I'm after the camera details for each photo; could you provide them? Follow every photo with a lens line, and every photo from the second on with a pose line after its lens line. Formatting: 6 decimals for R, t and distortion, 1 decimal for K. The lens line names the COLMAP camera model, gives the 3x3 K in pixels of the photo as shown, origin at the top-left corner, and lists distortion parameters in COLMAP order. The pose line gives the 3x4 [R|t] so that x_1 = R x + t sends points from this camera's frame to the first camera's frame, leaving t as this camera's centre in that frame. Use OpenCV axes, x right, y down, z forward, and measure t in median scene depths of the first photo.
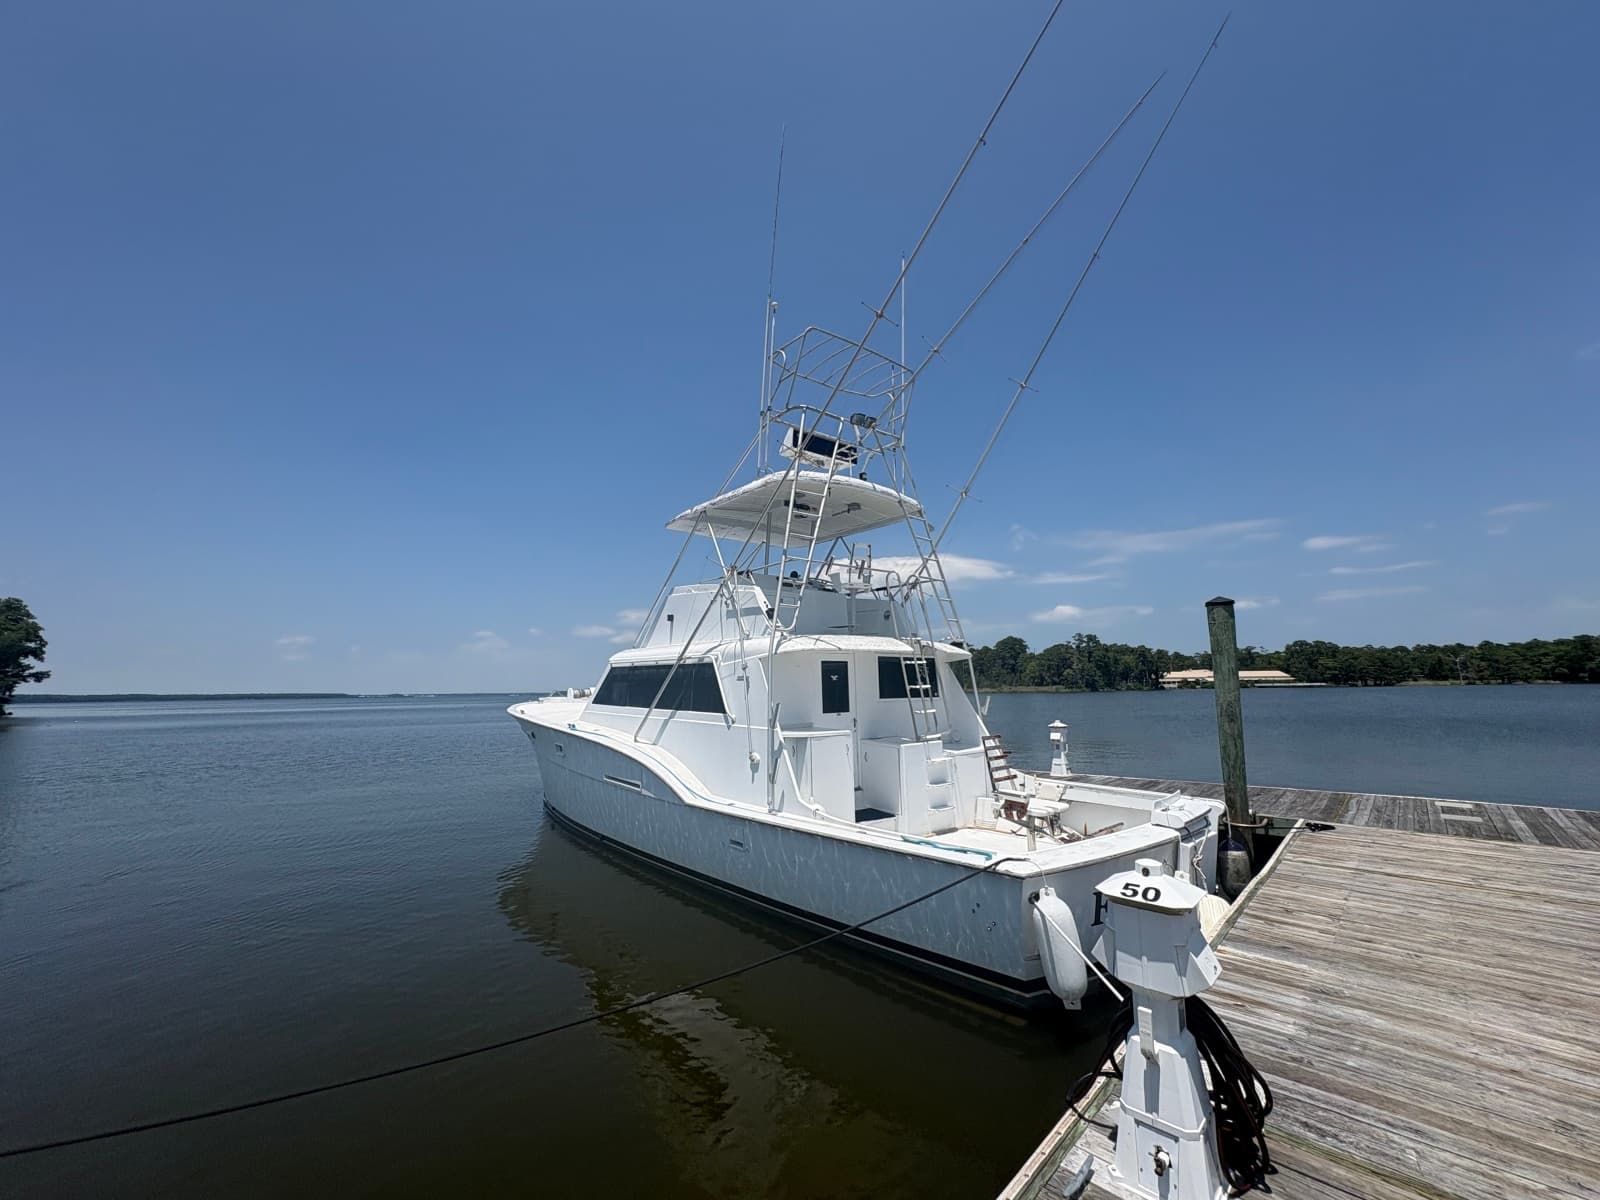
lens RADIAL K [[639.9, 0, 798.3], [0, 639.9, 598.2], [0, 0, 1]] dist [-0.000105, 0.000832]
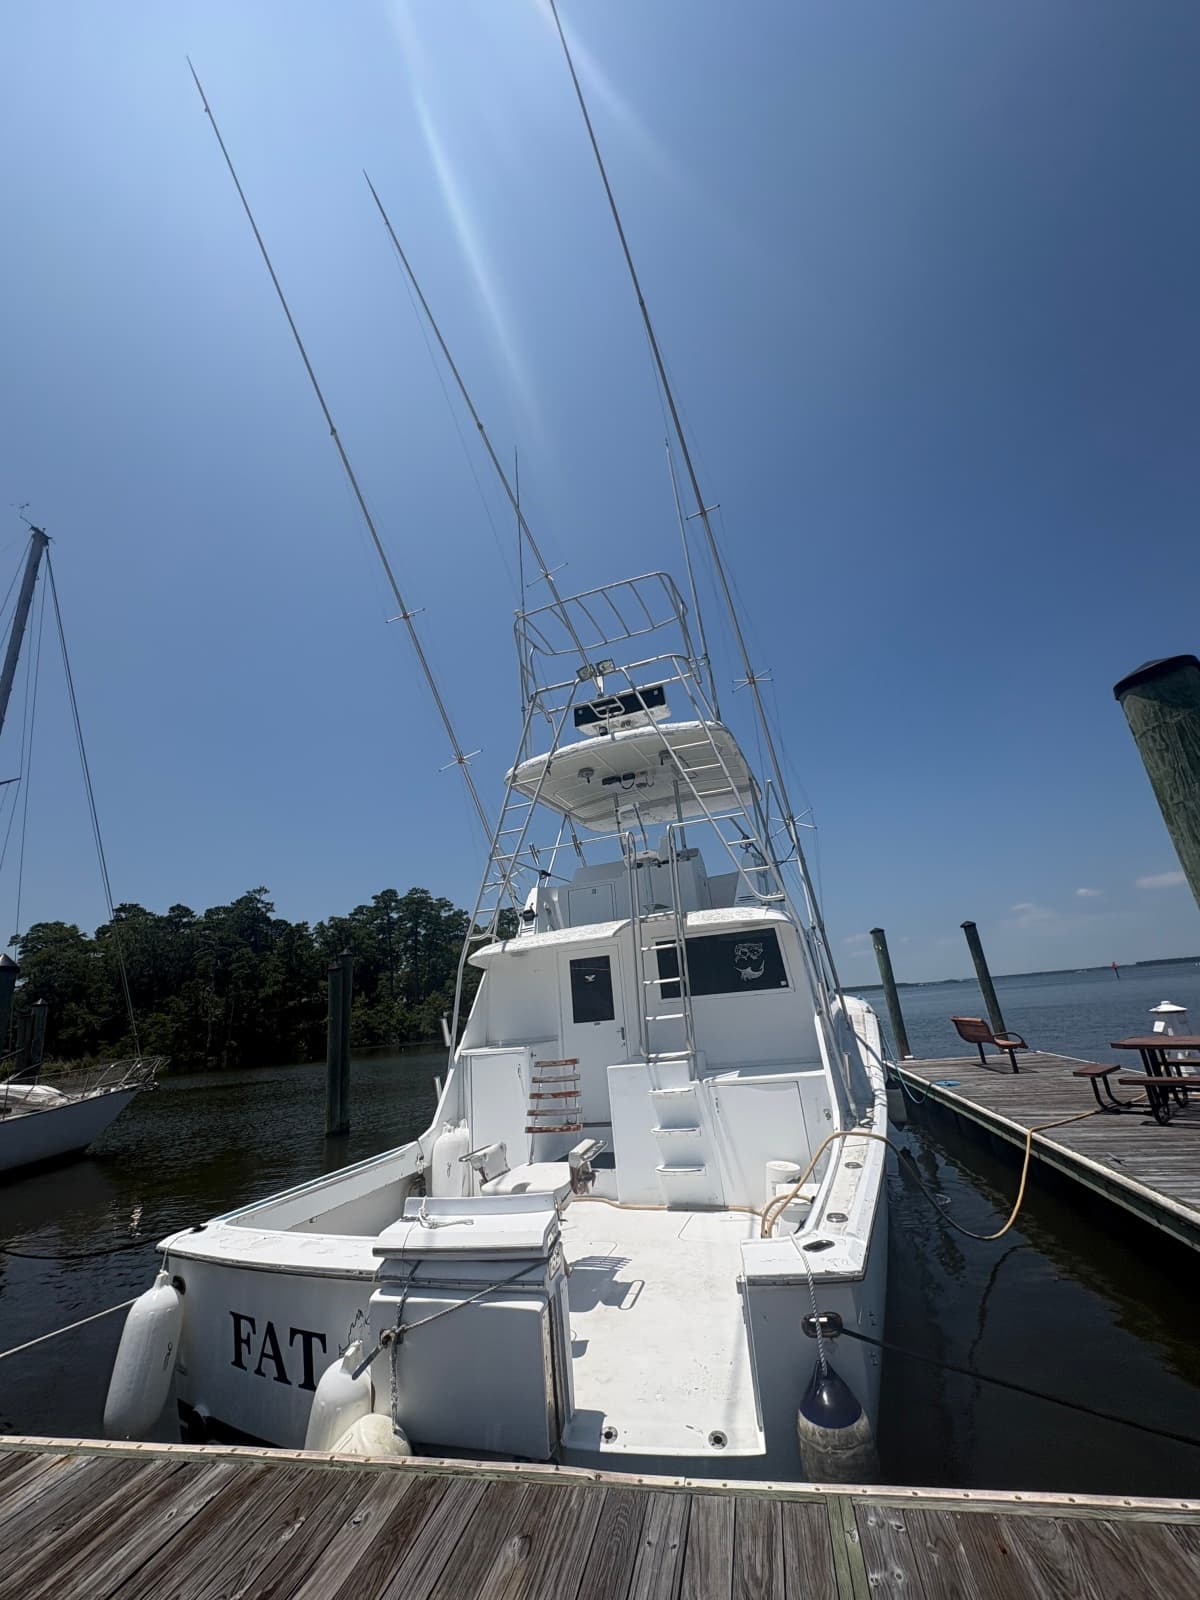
lens RADIAL K [[639.9, 0, 603.9], [0, 639.9, 800.2], [0, 0, 1]] dist [-0.000105, 0.000832]
pose [[0.498651, -0.300114, -0.813191, 0.750515], [0.199313, 0.952710, -0.229385, 0.090538], [0.843577, -0.047697, 0.534886, 0.533255]]
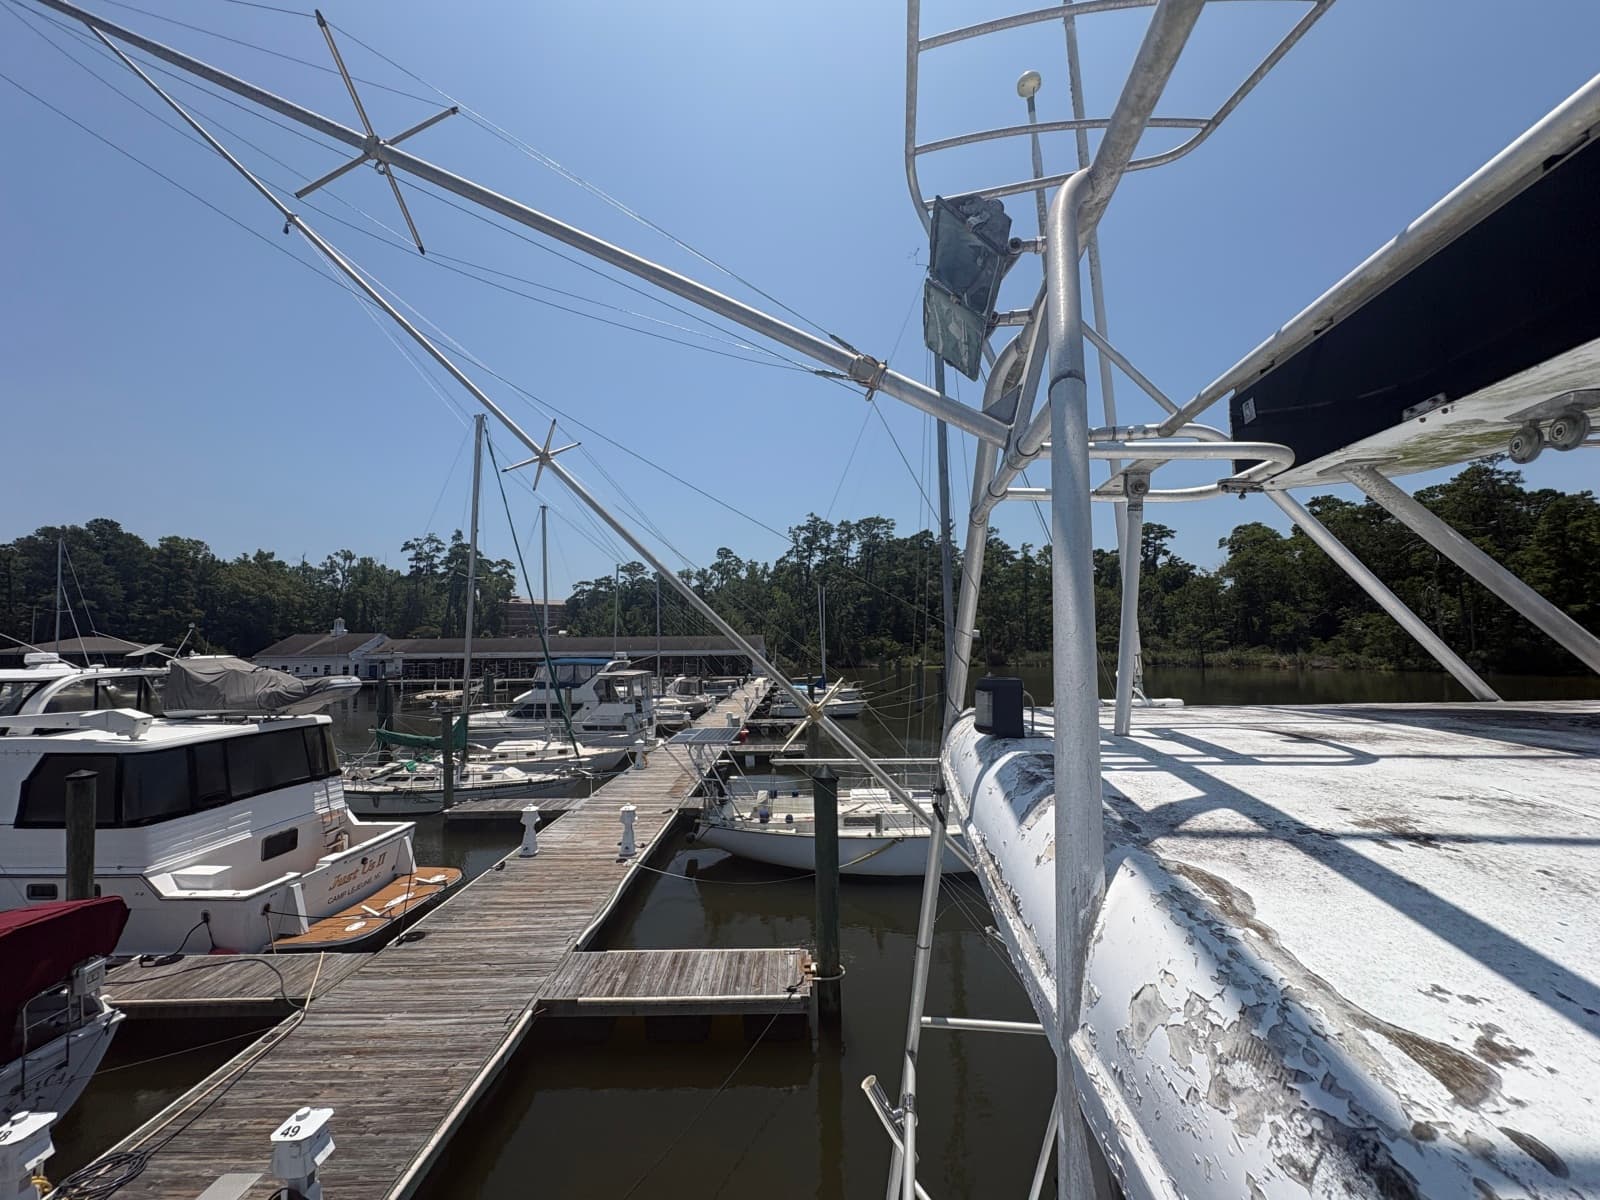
lens RADIAL K [[639.9, 0, 798.5], [0, 639.9, 601.8], [0, 0, 1]] dist [-0.000105, 0.000832]
pose [[-0.730588, -0.019899, -0.682529, 0.225305], [0.117665, 0.980953, -0.154550, -0.197695], [0.672604, -0.193221, -0.714331, 1.030752]]
